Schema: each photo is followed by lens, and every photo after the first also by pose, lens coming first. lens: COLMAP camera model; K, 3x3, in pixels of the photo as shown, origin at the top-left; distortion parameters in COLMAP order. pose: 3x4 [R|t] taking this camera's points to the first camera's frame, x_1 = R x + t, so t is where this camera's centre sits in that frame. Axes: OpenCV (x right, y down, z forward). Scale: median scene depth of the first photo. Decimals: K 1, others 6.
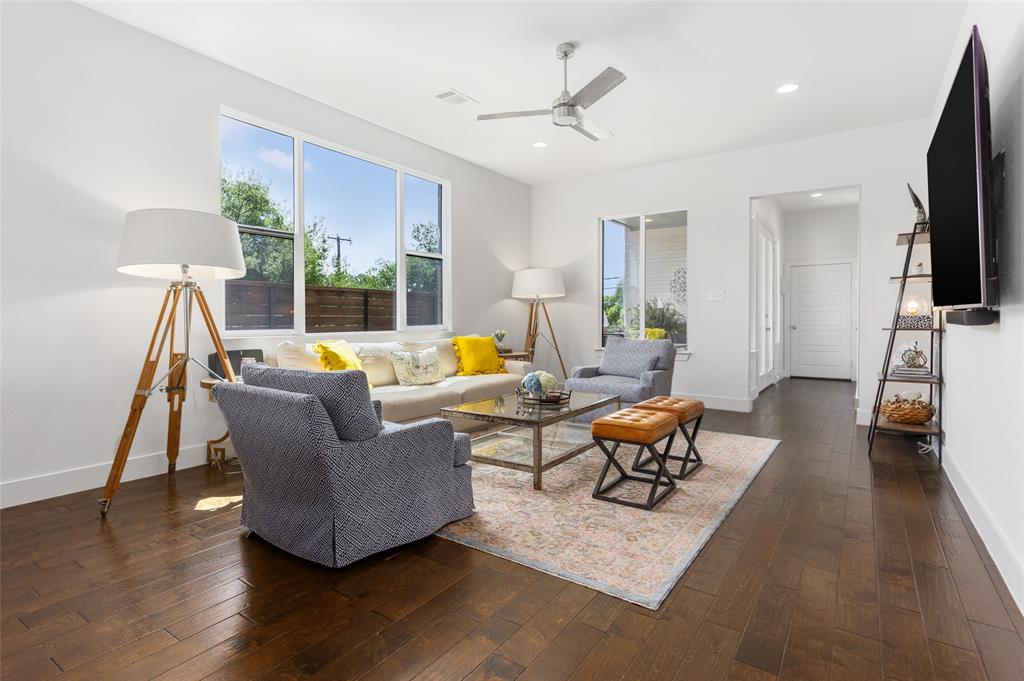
lens RADIAL K [[521.1, 0, 486.6], [0, 521.1, 327.4], [0, 0, 1]] dist [0.006382, -0.000151]
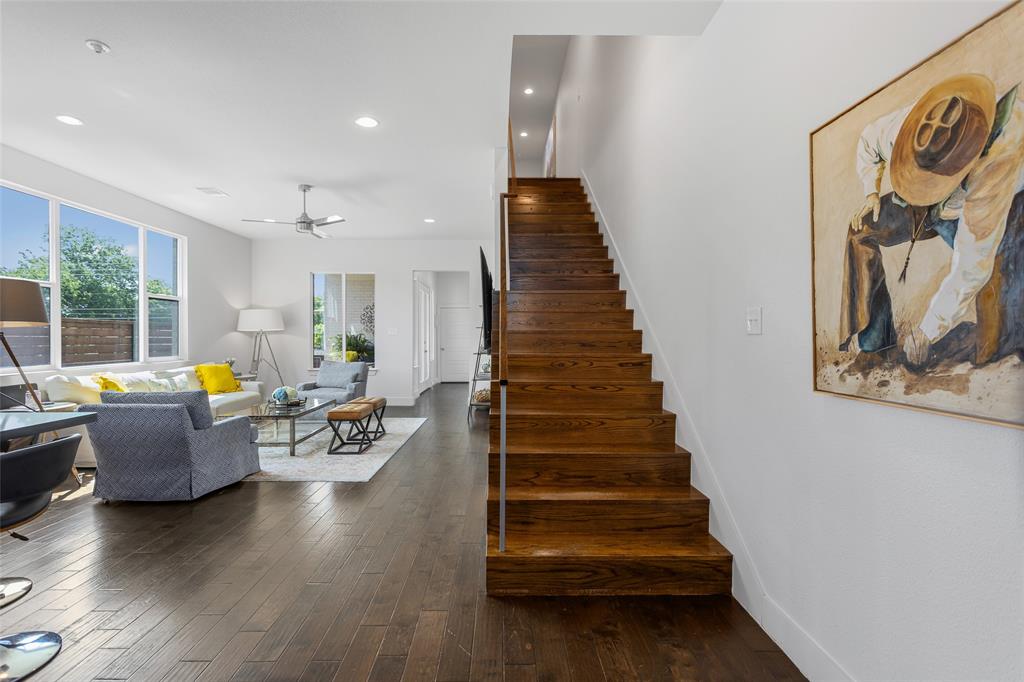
lens RADIAL K [[491.4, 0, 508.4], [0, 491.4, 333.4], [0, 0, 1]] dist [0.020528, 0.000426]
pose [[0.801273, 0.003399, 0.598289, -0.225310], [0.010767, 0.999740, -0.020099, -0.034092], [-0.598202, 0.022546, 0.801028, -0.528326]]
